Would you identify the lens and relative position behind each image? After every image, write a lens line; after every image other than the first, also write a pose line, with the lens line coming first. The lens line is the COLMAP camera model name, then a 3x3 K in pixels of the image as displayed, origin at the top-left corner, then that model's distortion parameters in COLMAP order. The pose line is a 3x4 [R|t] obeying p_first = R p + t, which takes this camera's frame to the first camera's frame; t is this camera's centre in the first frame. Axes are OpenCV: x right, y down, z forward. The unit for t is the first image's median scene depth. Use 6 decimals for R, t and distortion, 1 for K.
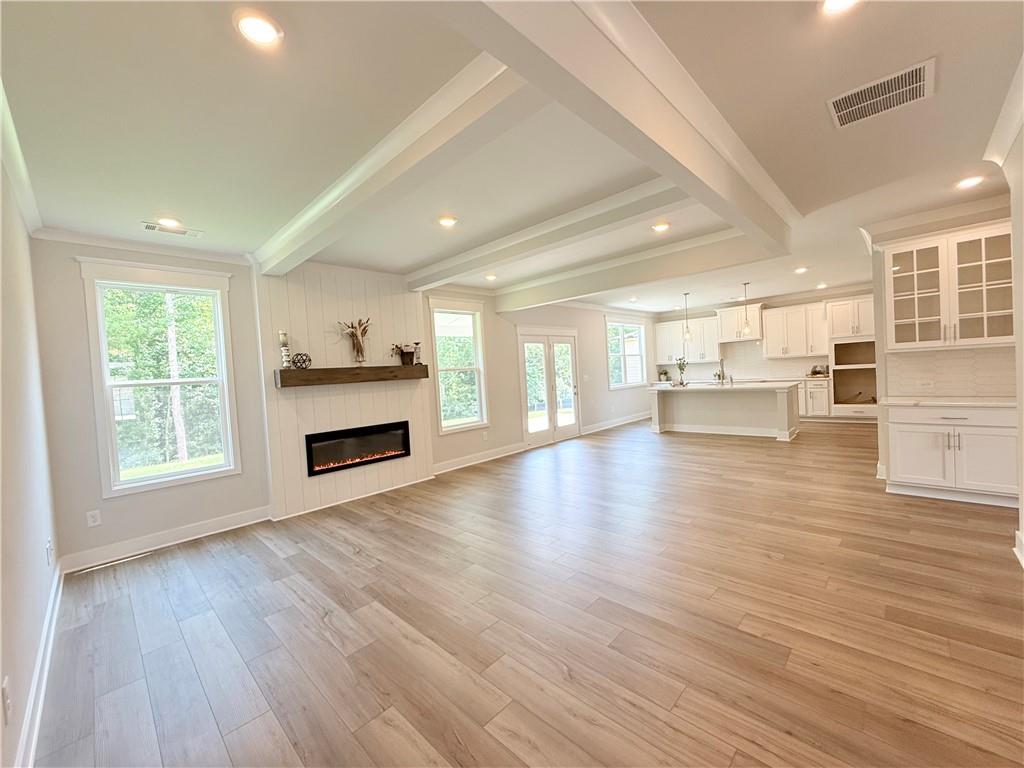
lens RADIAL K [[410.9, 0, 509.7], [0, 410.9, 382.0], [0, 0, 1]] dist [-0.000467, 0.000081]
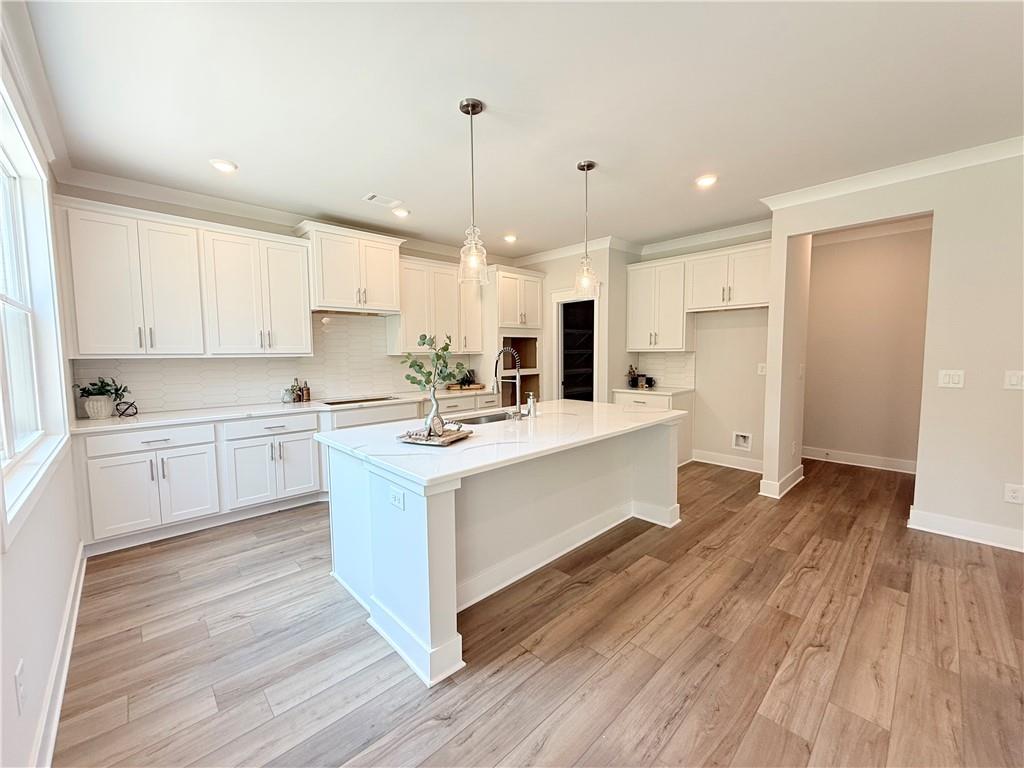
lens RADIAL K [[407.9, 0, 510.6], [0, 407.9, 384.0], [0, 0, 1]] dist [-0.002095, 0.000613]
pose [[0.042505, -0.022689, 0.998839, 0.154456], [0.030006, 0.999320, 0.021423, -0.032816], [-0.998646, 0.029061, 0.043157, 0.991400]]
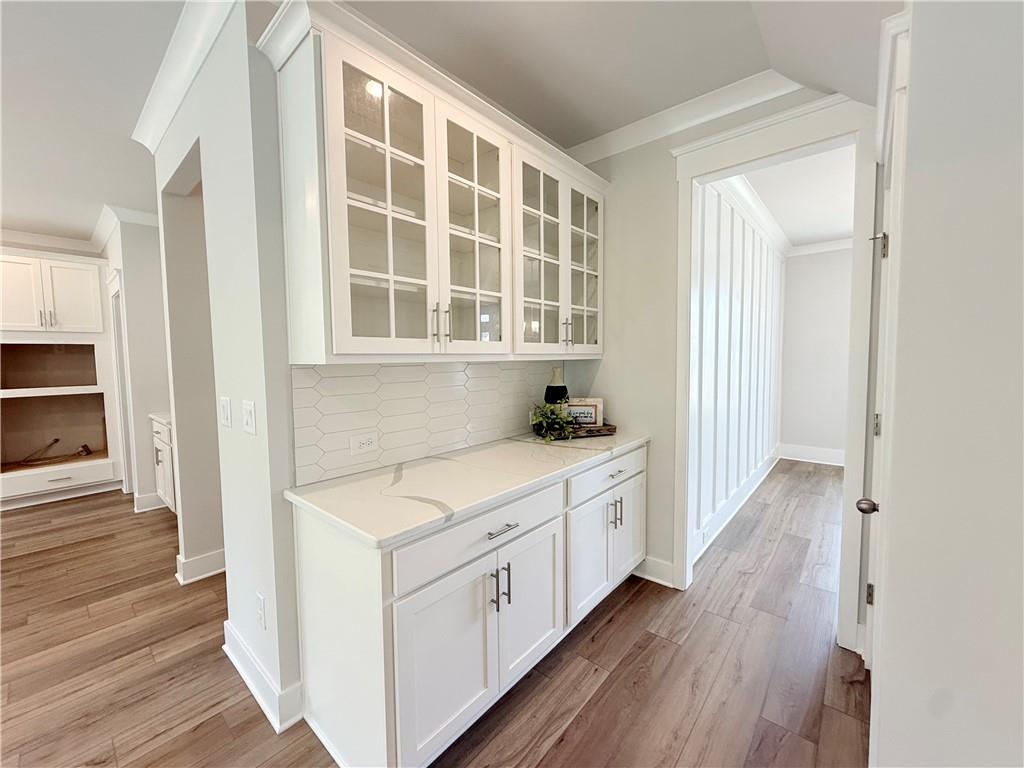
lens RADIAL K [[407.9, 0, 510.6], [0, 407.9, 384.0], [0, 0, 1]] dist [-0.002095, 0.000613]
pose [[-0.055036, -0.004567, 0.998474, 0.309537], [0.040281, 0.999165, 0.006791, -0.027156], [-0.997672, 0.040593, -0.054806, 0.462059]]
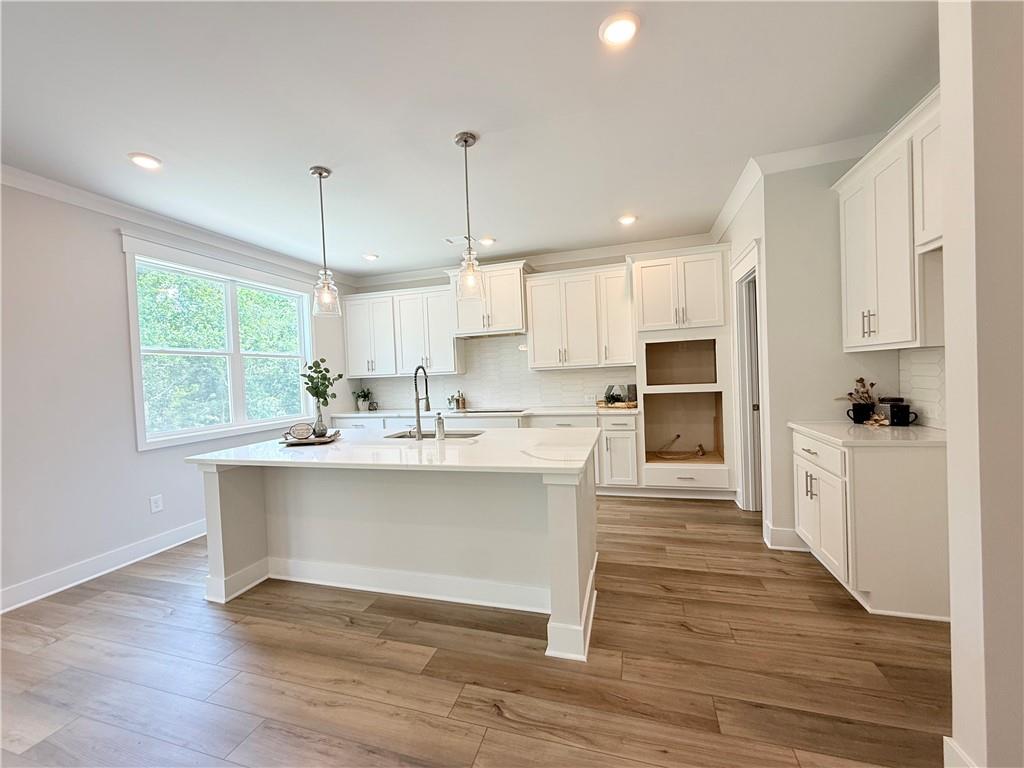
lens RADIAL K [[407.9, 0, 510.6], [0, 407.9, 384.0], [0, 0, 1]] dist [-0.002095, 0.000613]
pose [[0.889839, 0.007407, 0.456214, 0.427053], [0.003662, 0.999720, -0.023375, -0.032168], [-0.456260, 0.022470, 0.889563, 0.650294]]
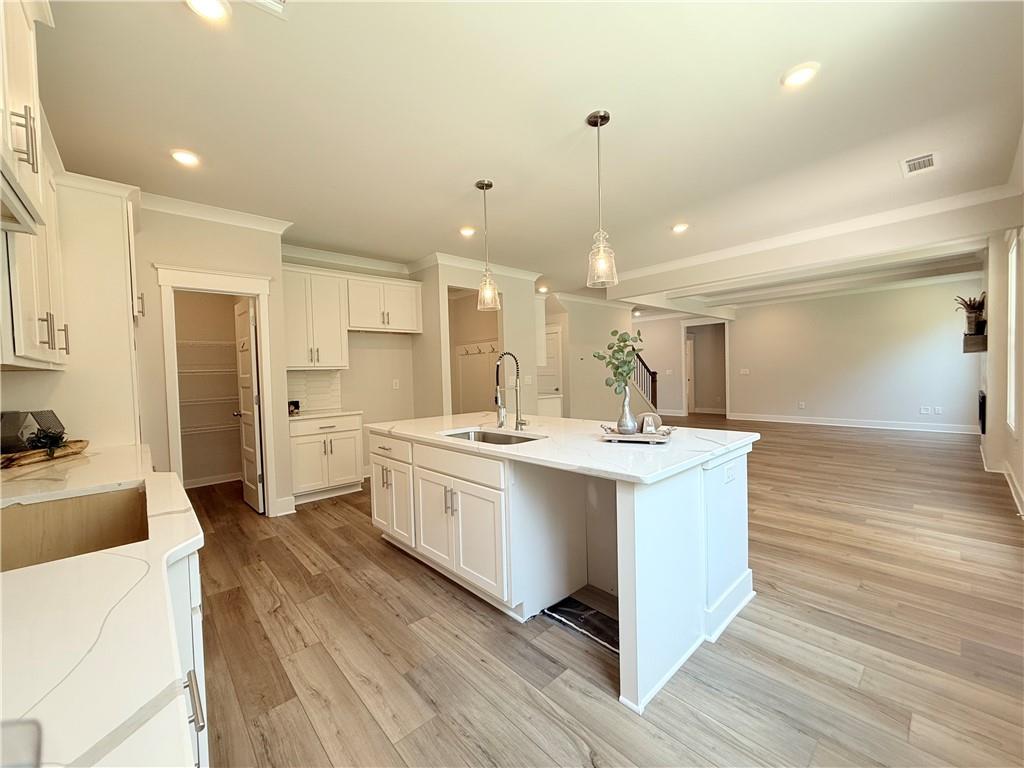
lens RADIAL K [[407.9, 0, 510.6], [0, 407.9, 384.0], [0, 0, 1]] dist [-0.002095, 0.000613]
pose [[-0.994414, 0.083362, 0.064747, 0.499999], [0.086579, 0.995060, 0.048580, -0.047560], [-0.060377, 0.053914, -0.996719, 1.334390]]
